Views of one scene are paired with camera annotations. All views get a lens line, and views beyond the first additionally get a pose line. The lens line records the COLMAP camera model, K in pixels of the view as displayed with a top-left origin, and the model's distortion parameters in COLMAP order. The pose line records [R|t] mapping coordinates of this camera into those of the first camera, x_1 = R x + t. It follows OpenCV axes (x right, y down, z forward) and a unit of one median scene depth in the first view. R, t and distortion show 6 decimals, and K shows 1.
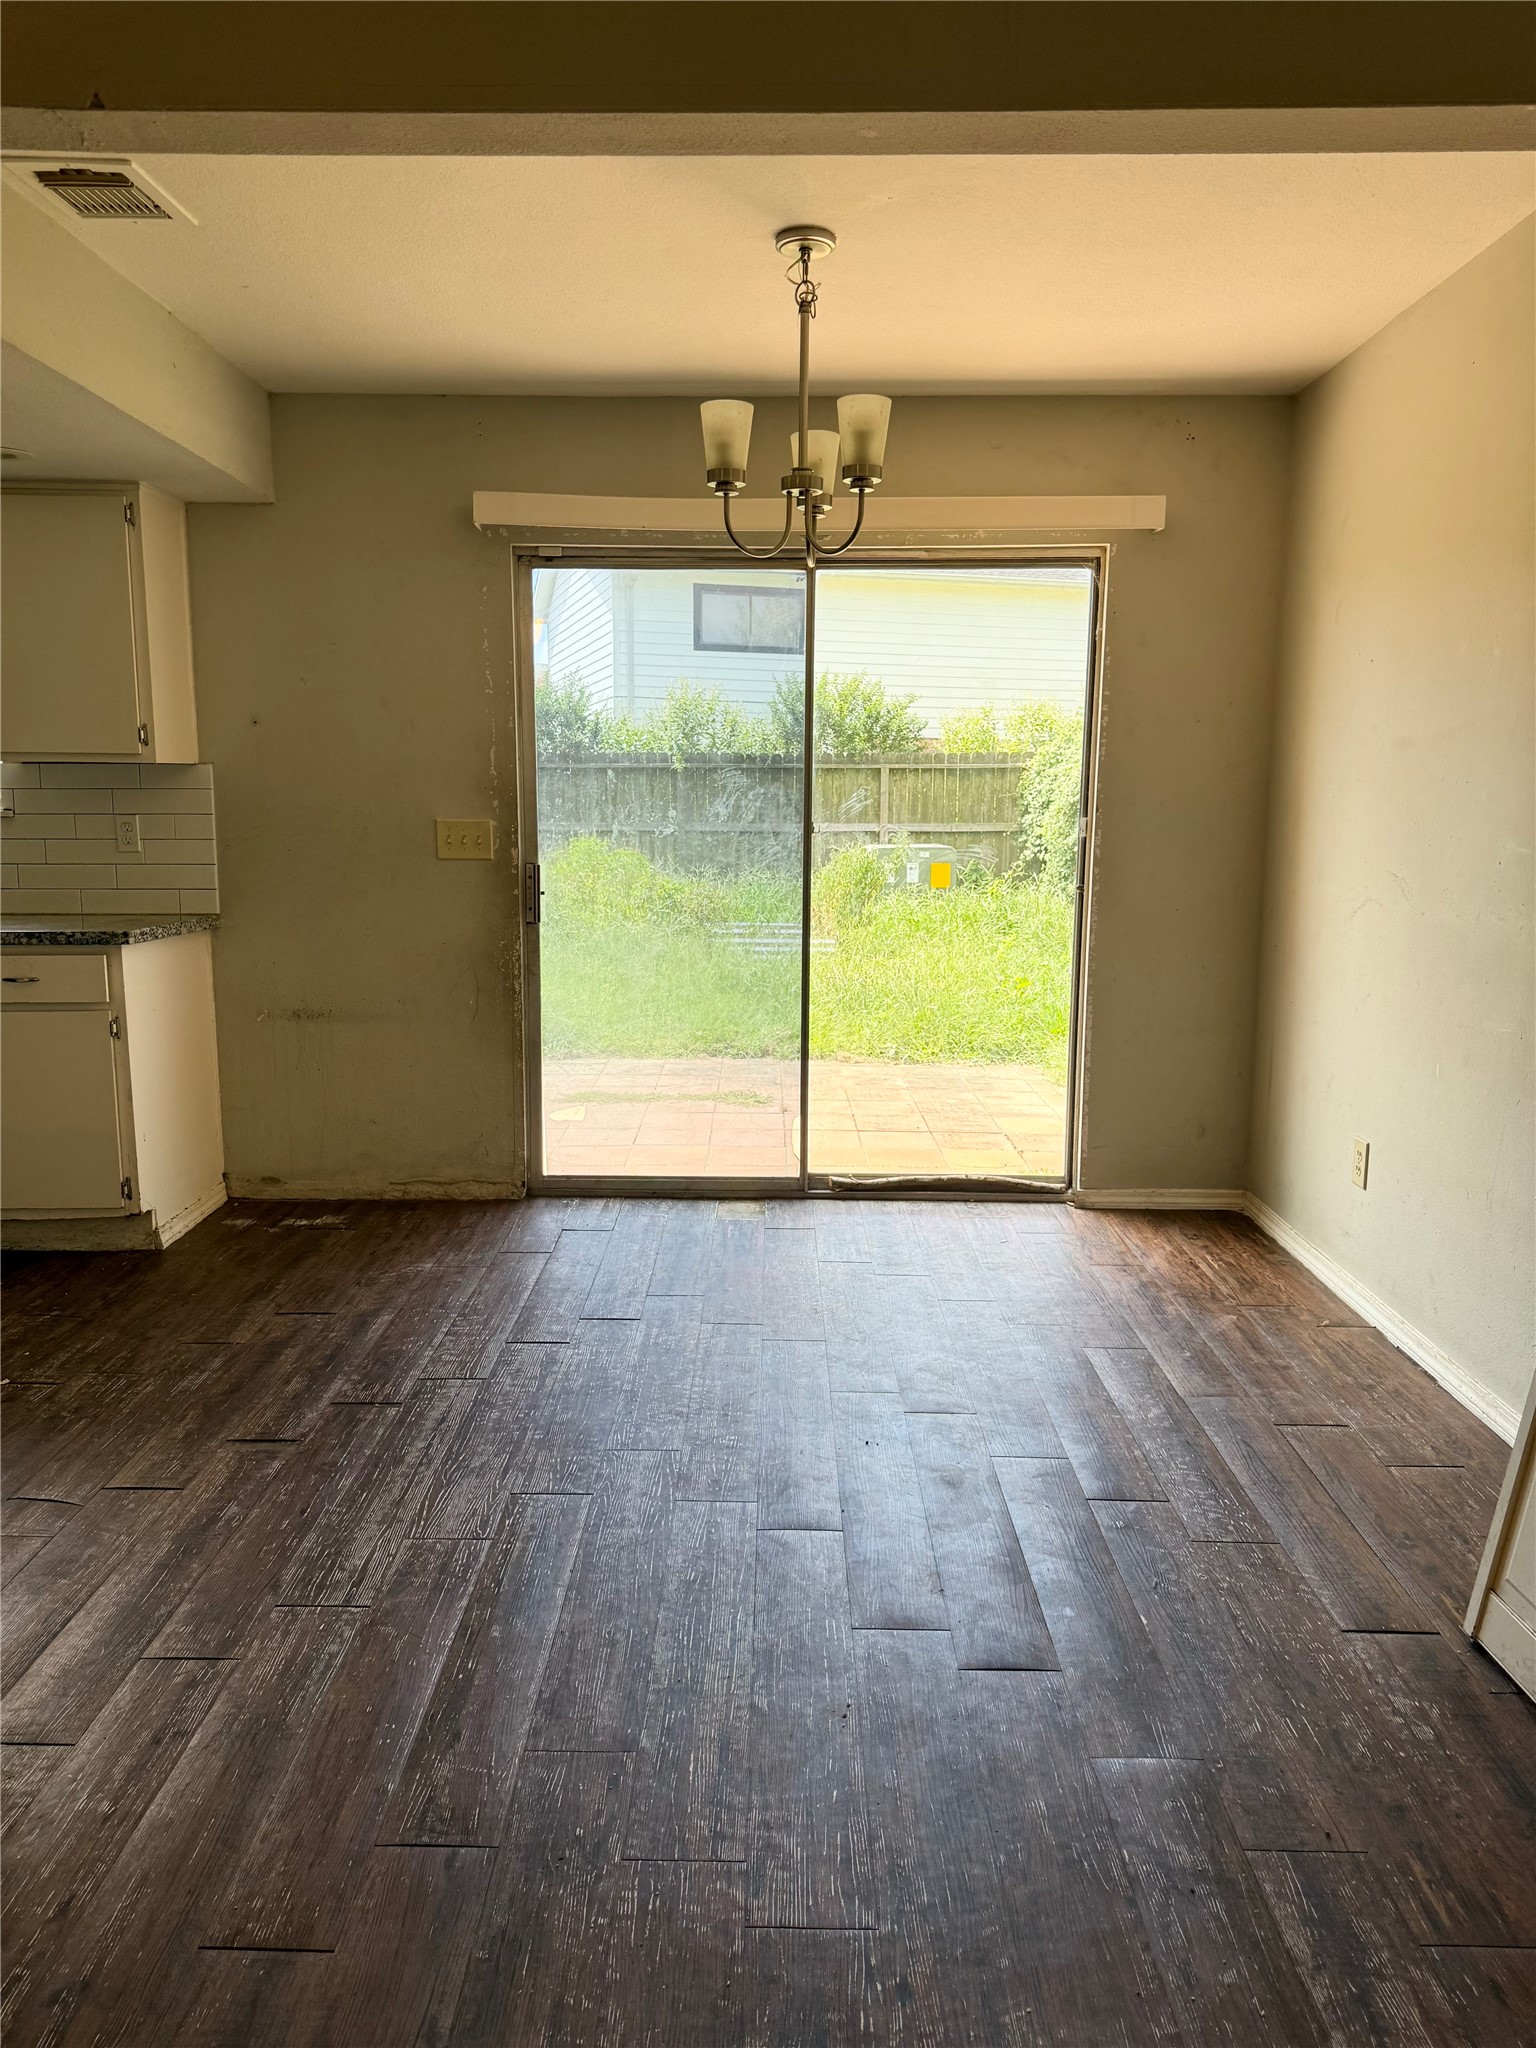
lens RADIAL K [[1448.2, 0, 761.7], [0, 1448.2, 1036.6], [0, 0, 1]] dist [0.056648, -0.070992]
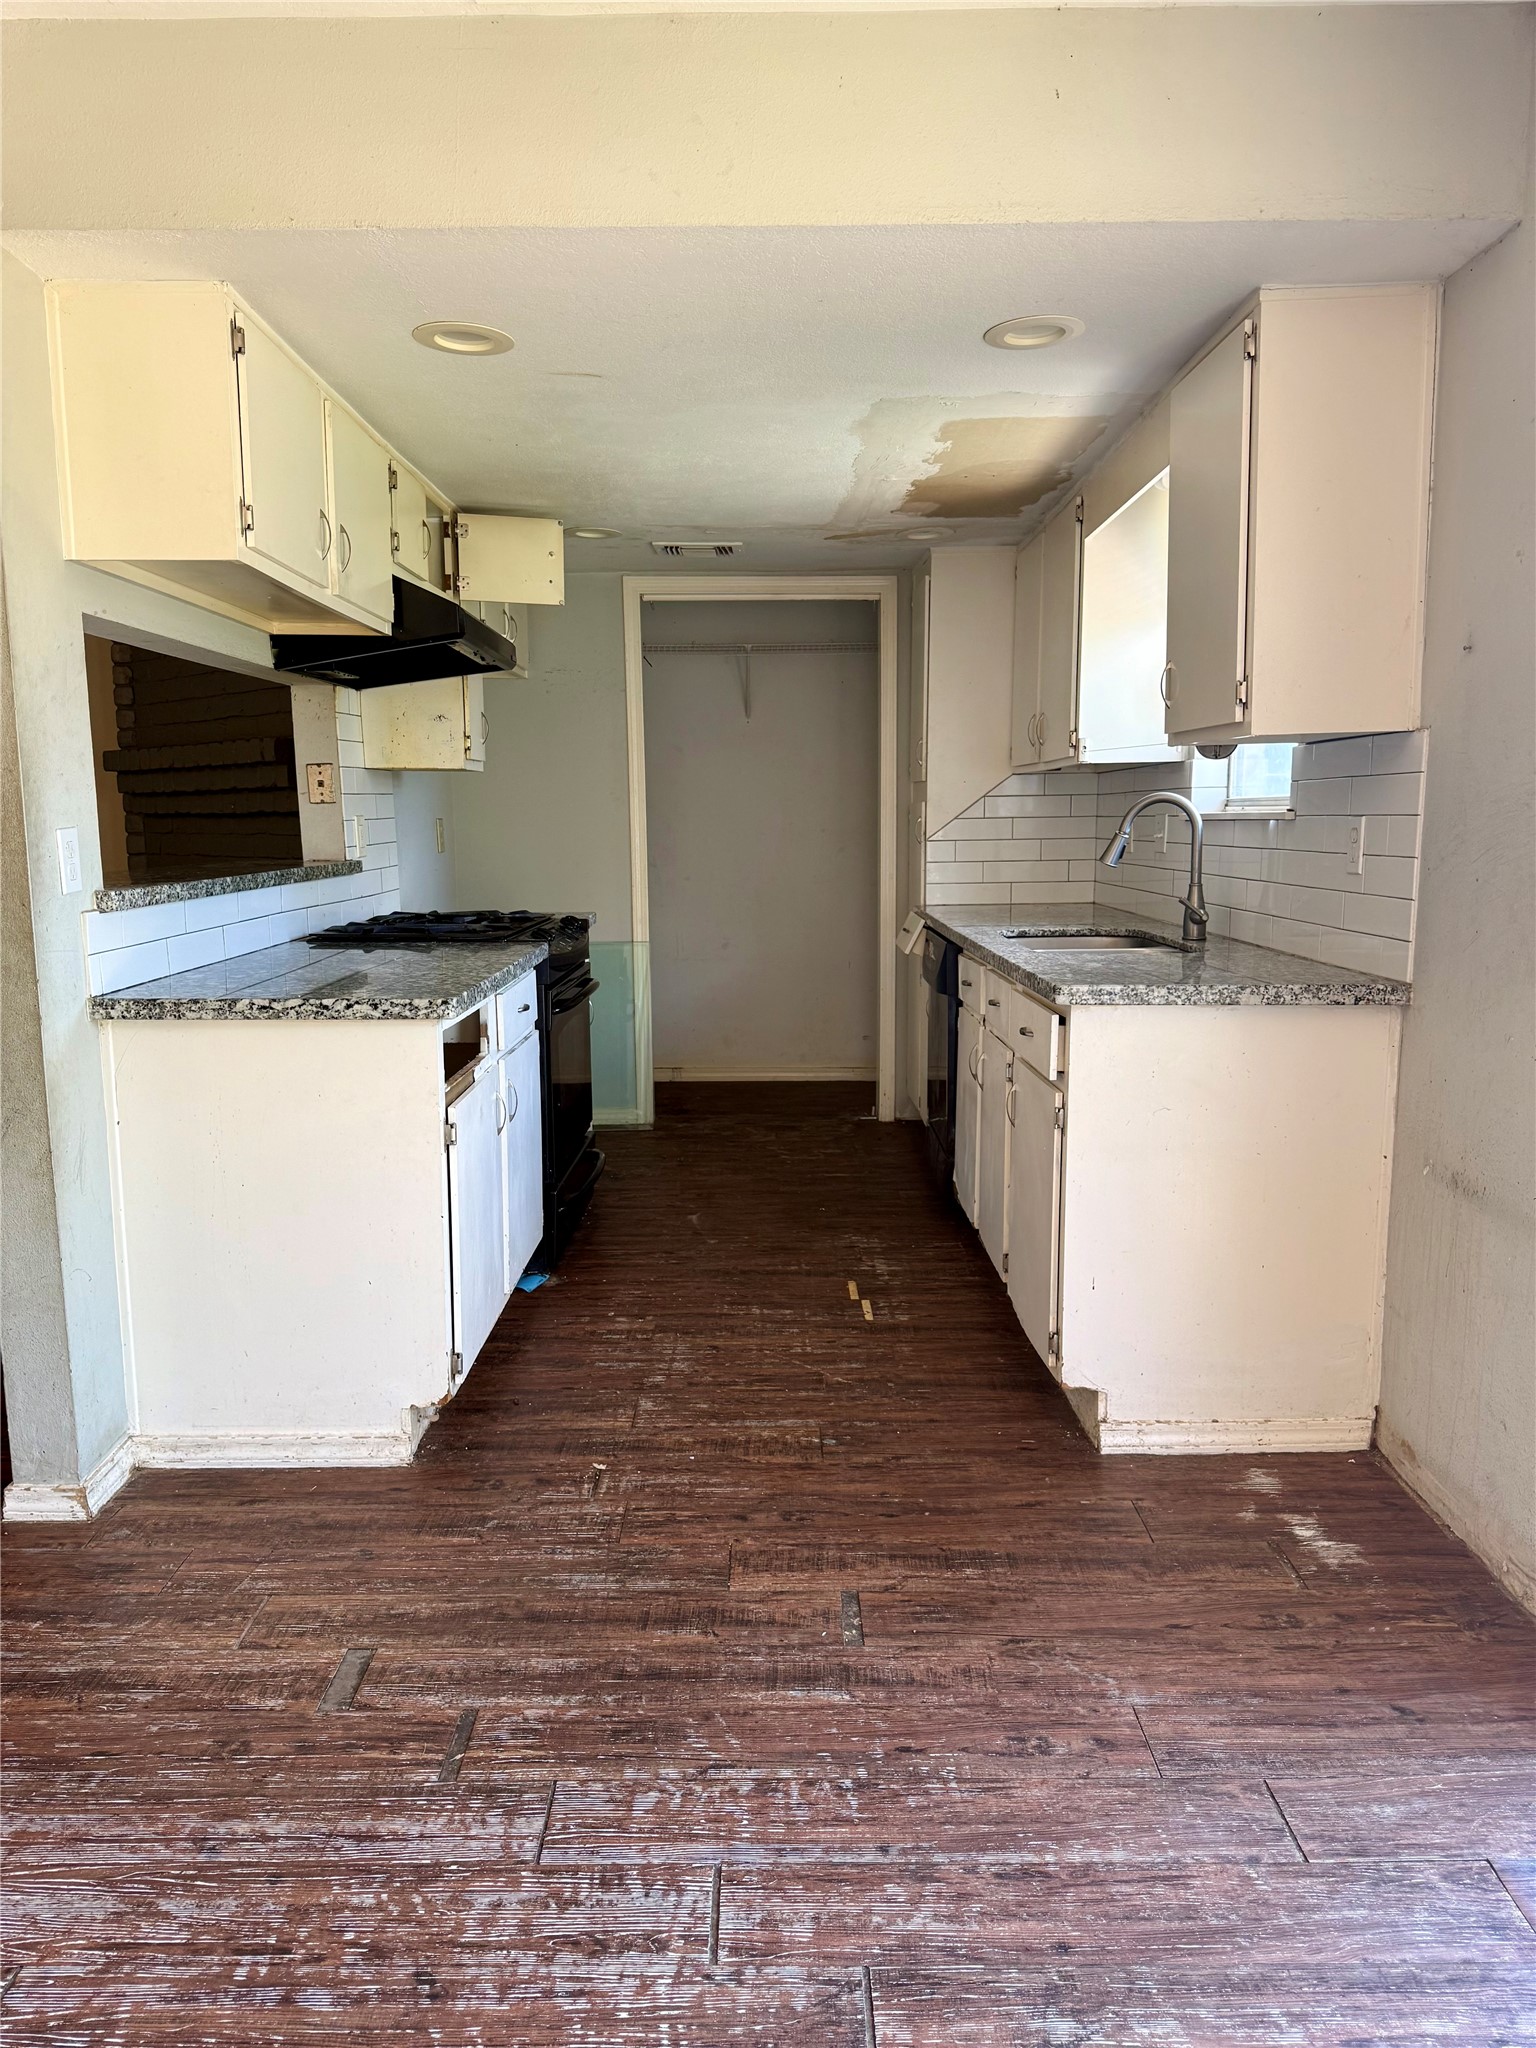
lens RADIAL K [[1428.2, 0, 771.3], [0, 1428.2, 1040.9], [0, 0, 1]] dist [0.111776, -0.184834]
pose [[0.011745, 0.150107, -0.988600, 0.211849], [-0.151190, 0.977568, 0.146636, -0.110257], [0.988435, 0.147745, 0.034176, 0.731636]]
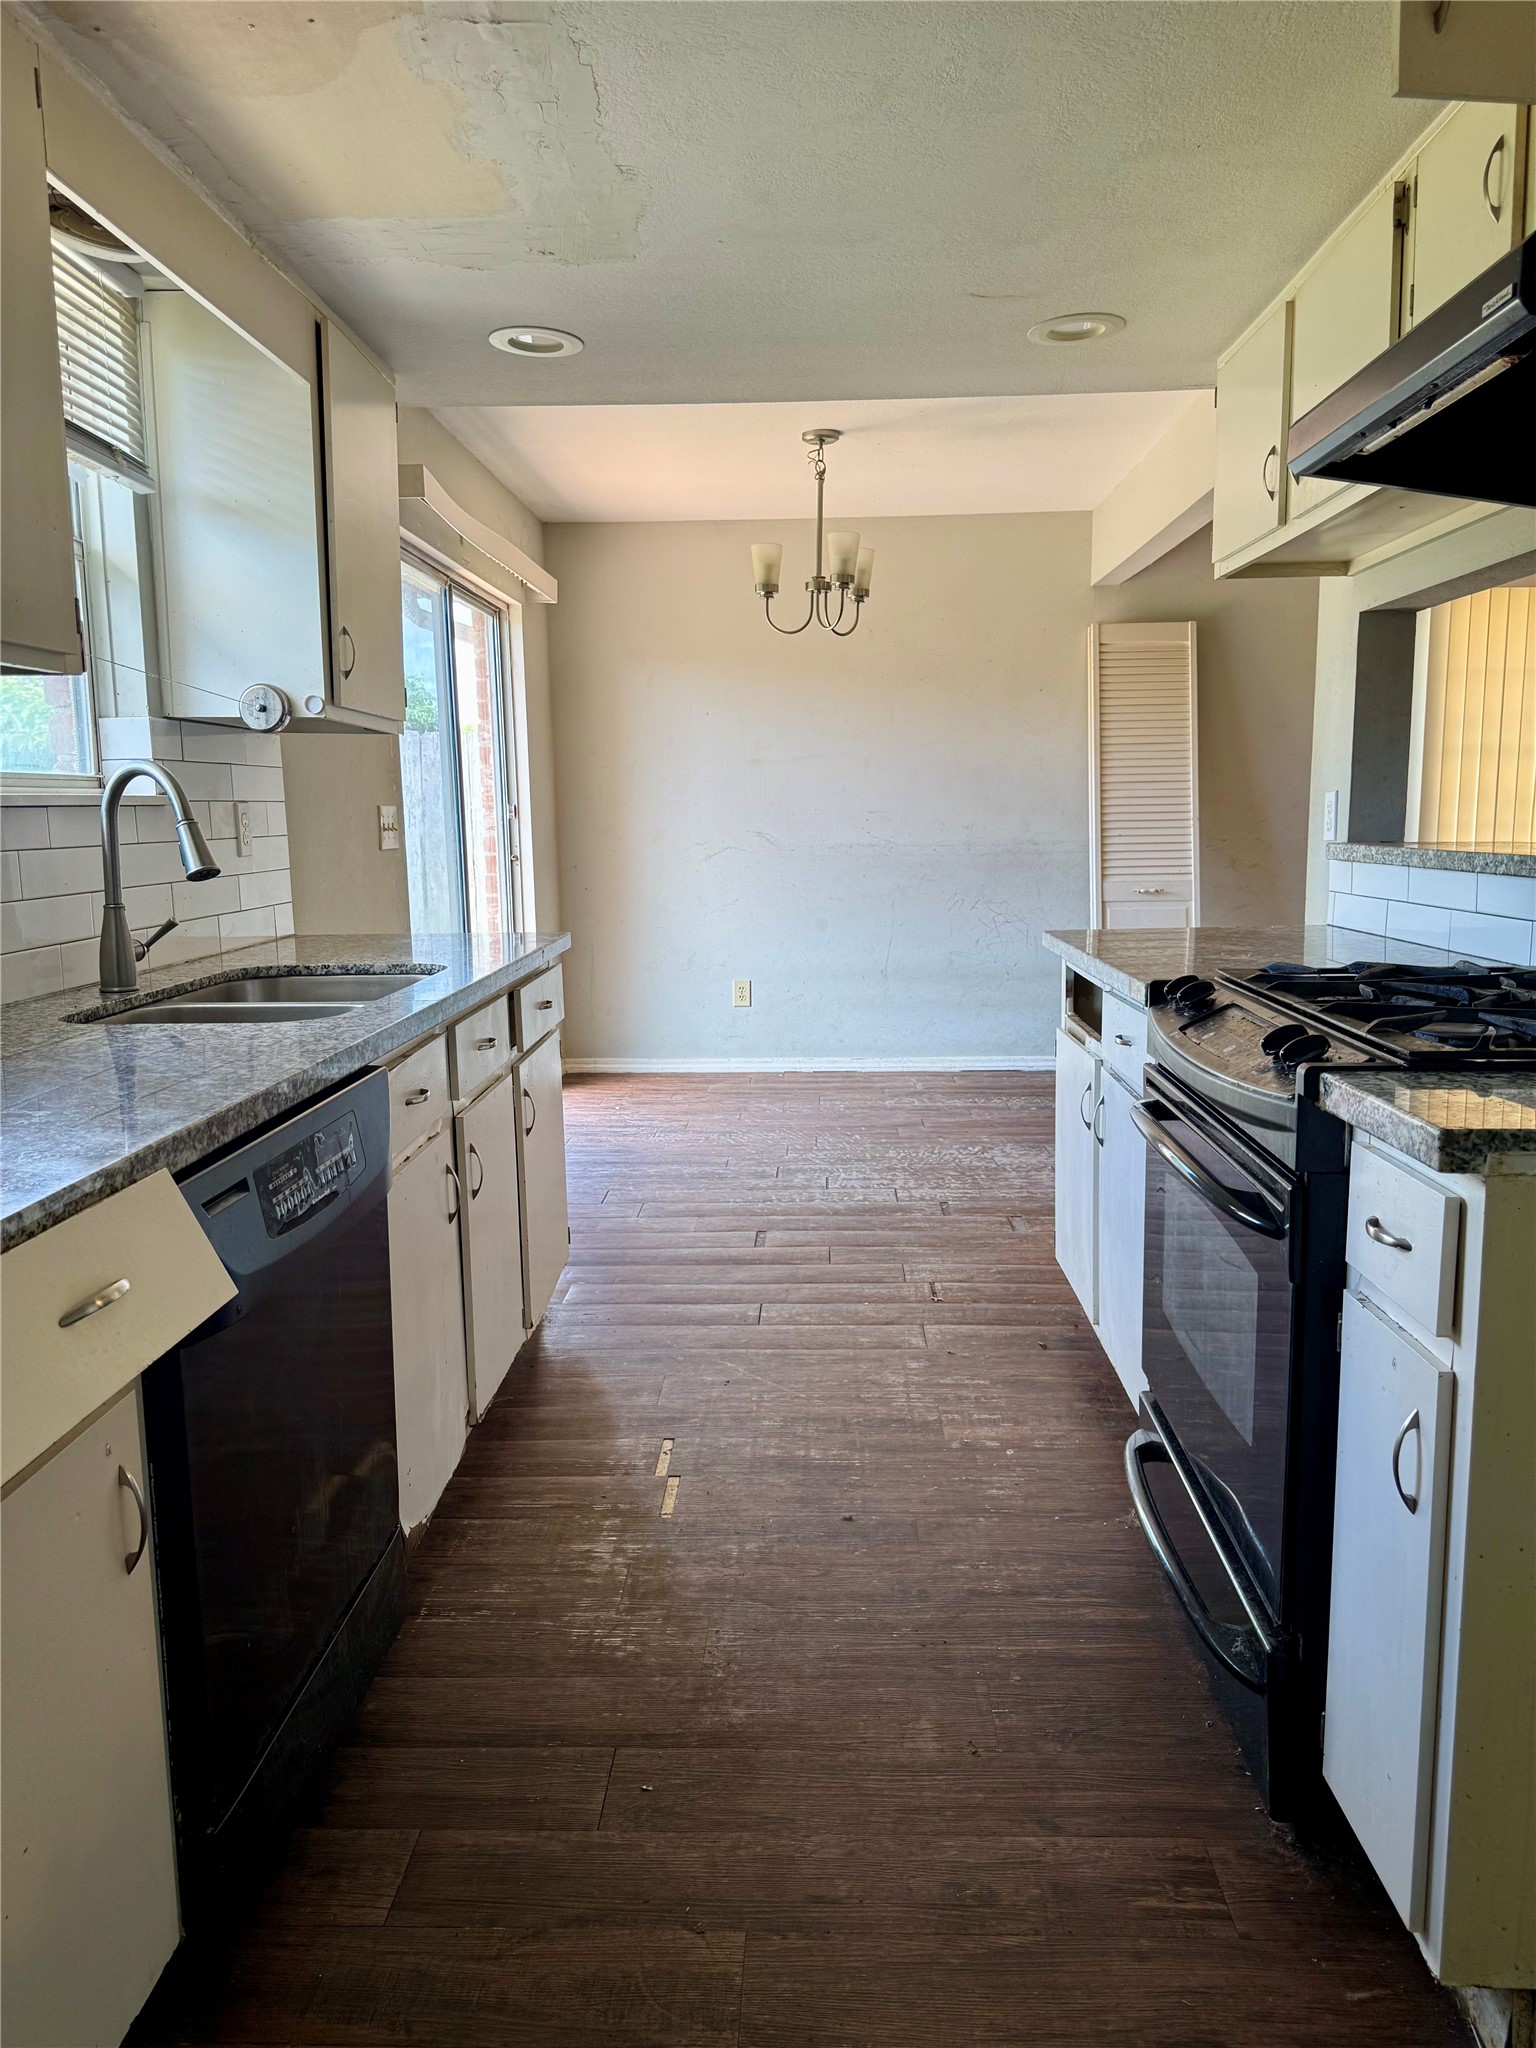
lens RADIAL K [[1428.2, 0, 771.3], [0, 1428.2, 1040.9], [0, 0, 1]] dist [0.111776, -0.184834]
pose [[0.025495, -0.165359, 0.985904, -1.116460], [0.168577, 0.972812, 0.158804, -0.108461], [-0.985359, 0.162152, 0.052677, 0.731594]]
